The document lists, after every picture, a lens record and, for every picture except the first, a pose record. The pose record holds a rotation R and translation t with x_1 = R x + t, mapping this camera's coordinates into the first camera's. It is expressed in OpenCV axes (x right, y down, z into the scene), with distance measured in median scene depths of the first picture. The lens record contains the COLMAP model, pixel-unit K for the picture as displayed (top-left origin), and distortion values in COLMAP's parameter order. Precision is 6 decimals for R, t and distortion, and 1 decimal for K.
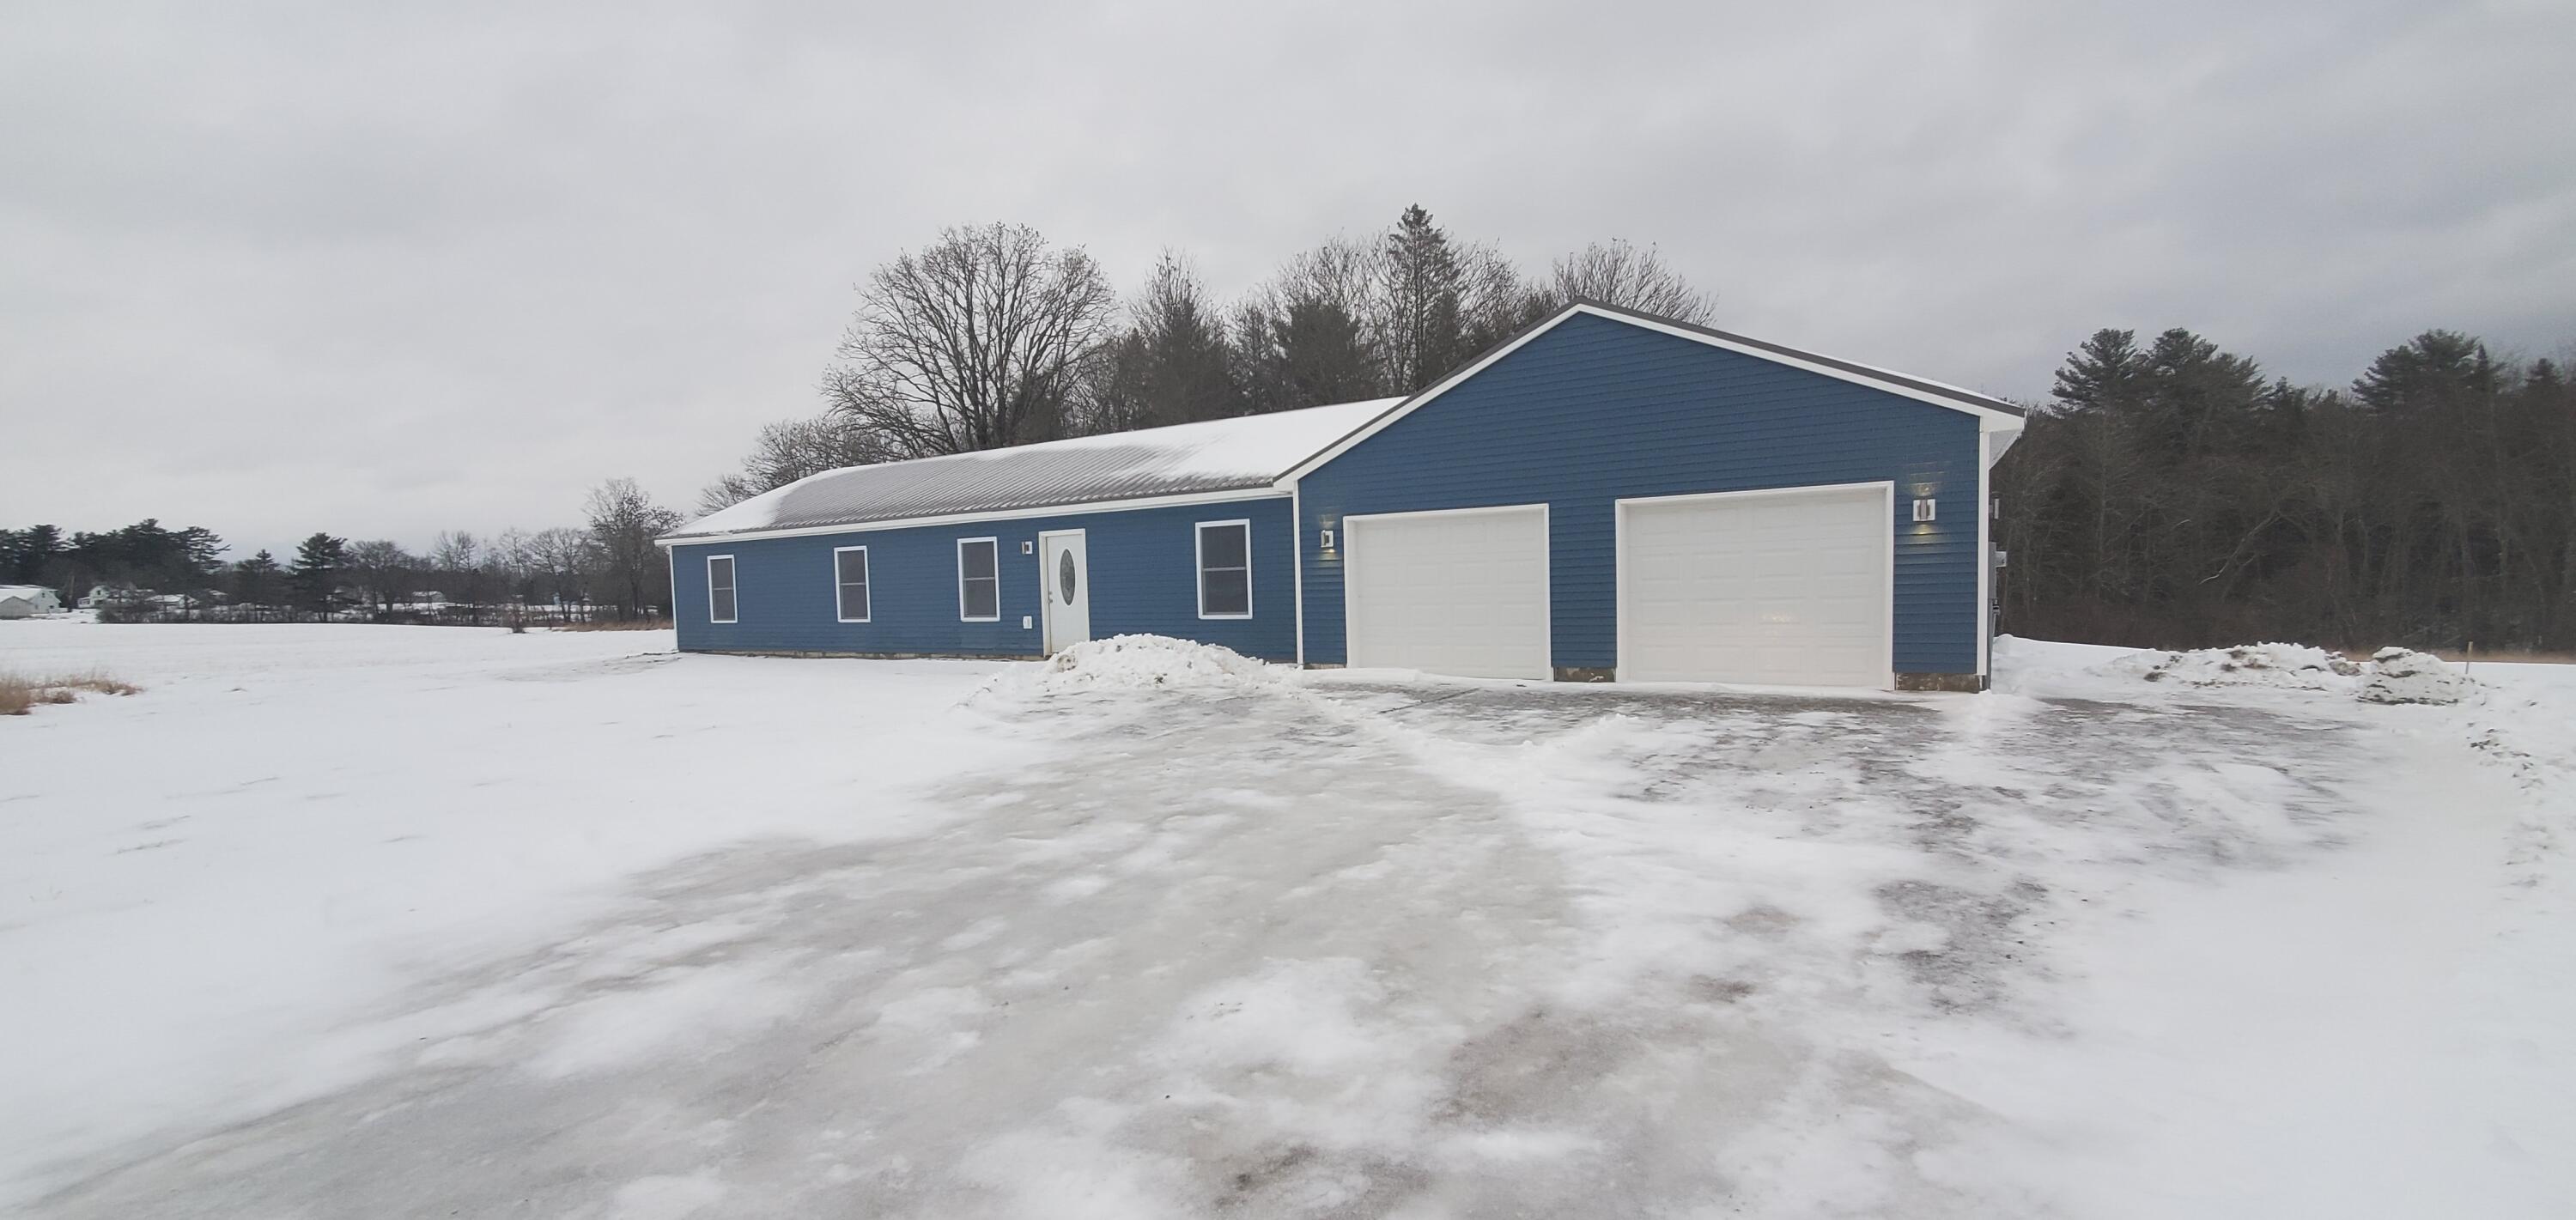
lens RADIAL K [[1027.3, 0, 1297.1], [0, 1027.3, 628.3], [0, 0, 1]] dist [-0.000478, -0.001226]
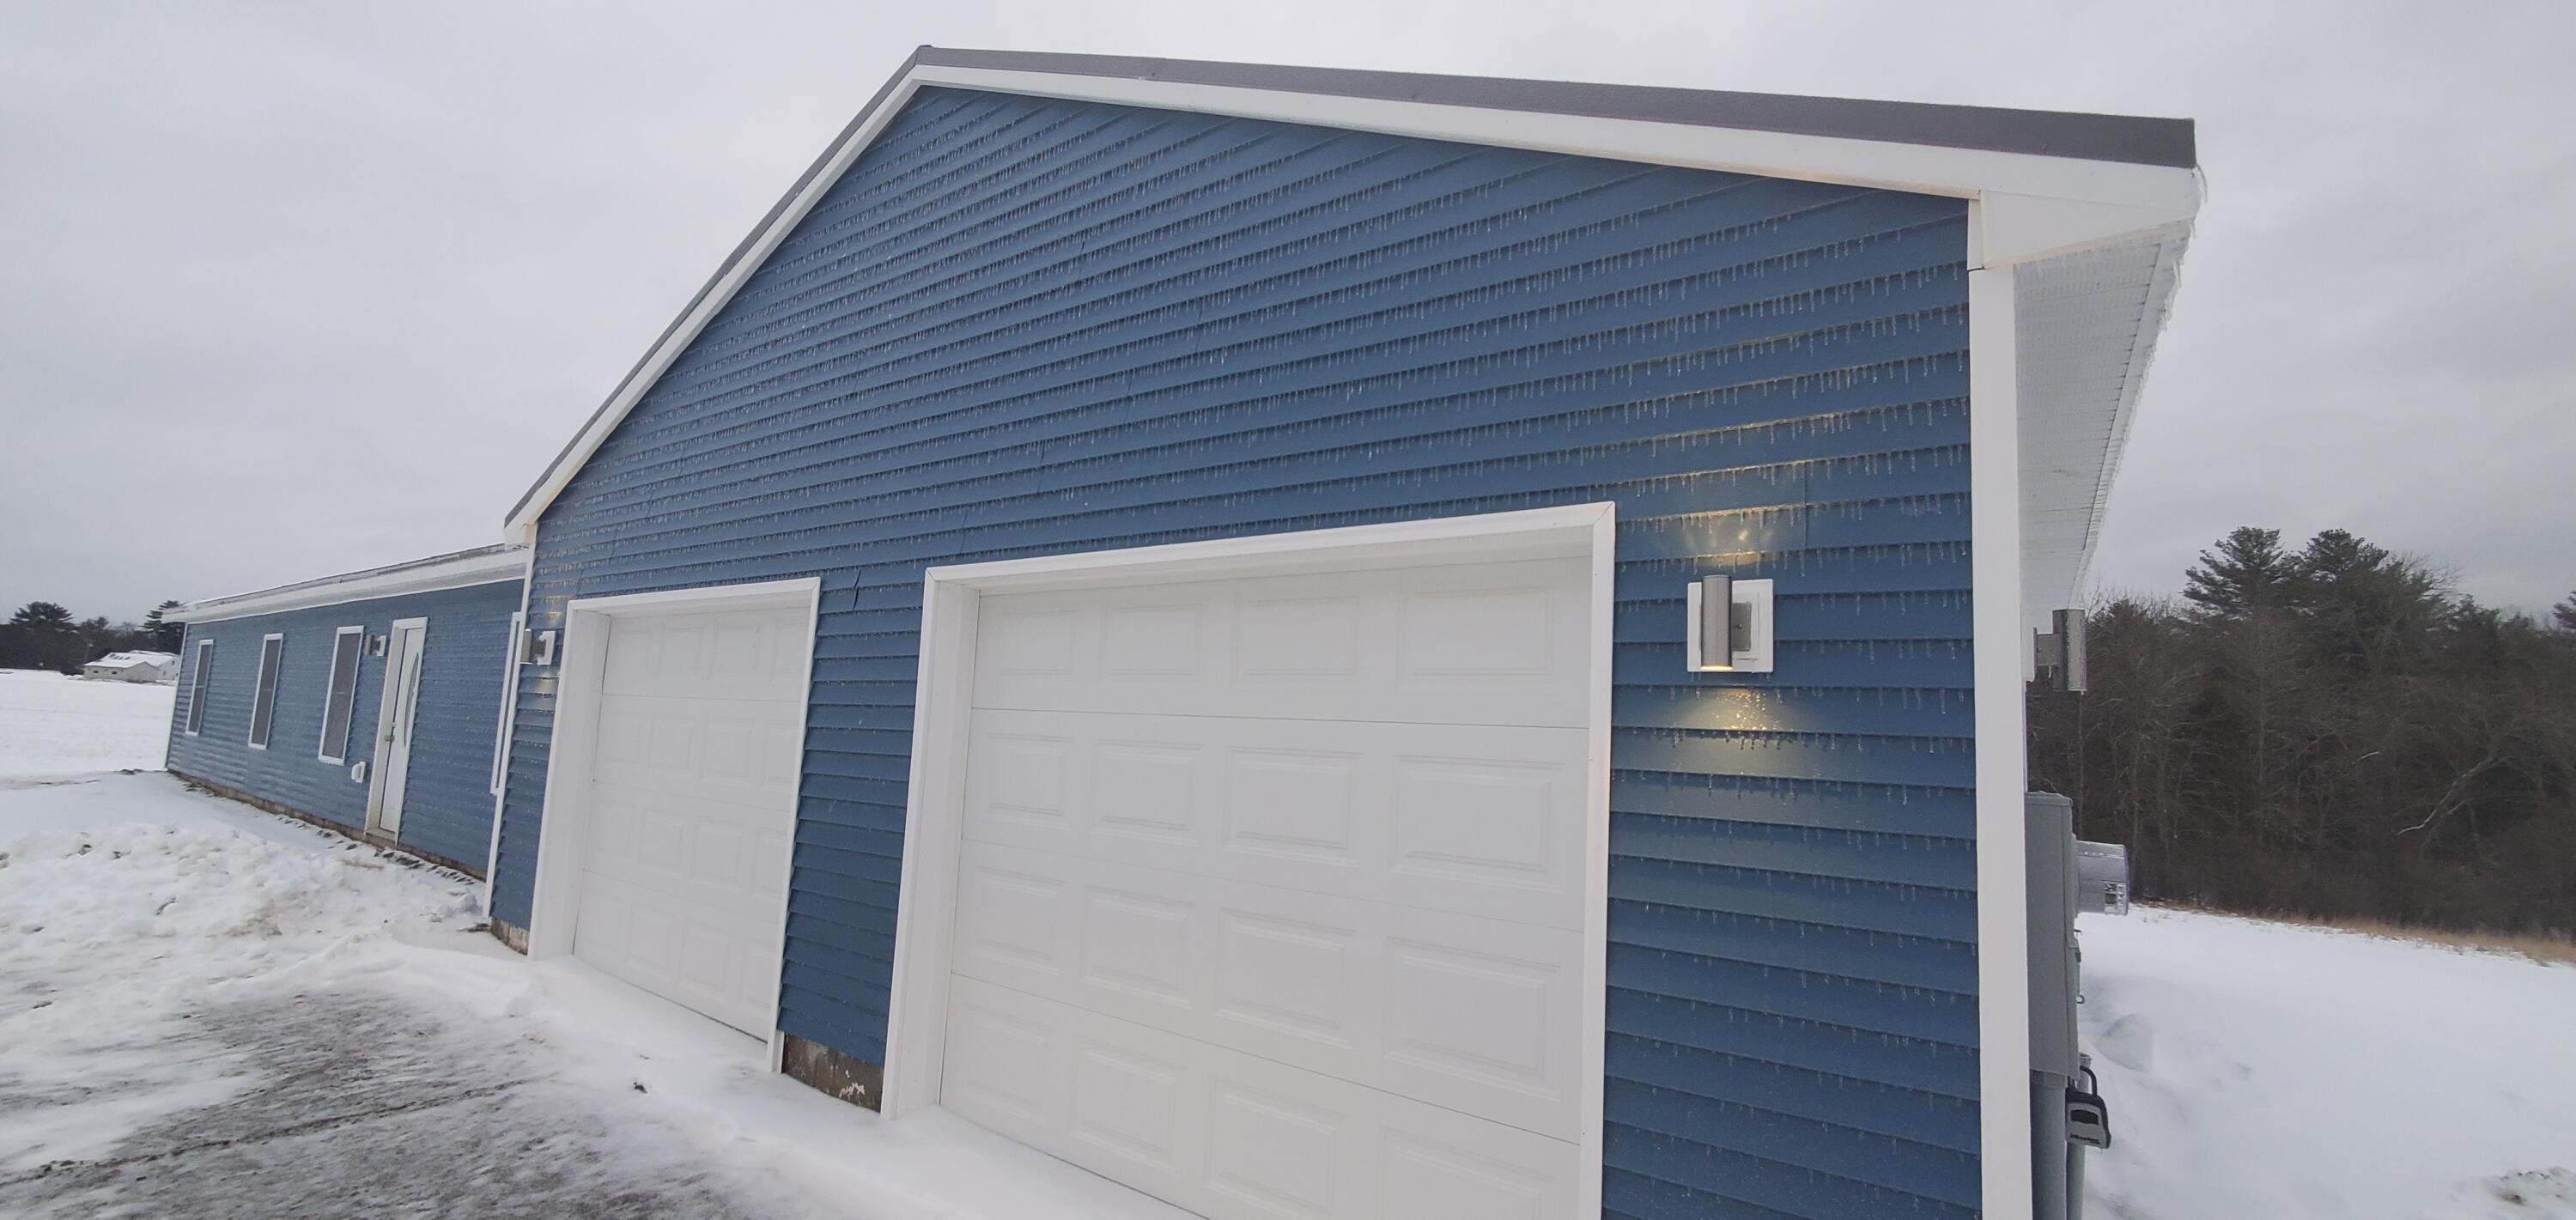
lens RADIAL K [[1027.3, 0, 1297.1], [0, 1027.3, 628.3], [0, 0, 1]] dist [-0.000478, -0.001226]
pose [[0.993992, 0.068892, -0.085052, 0.361008], [-0.081133, 0.985340, -0.150074, -0.049260], [0.073467, 0.156073, 0.985010, 0.520165]]
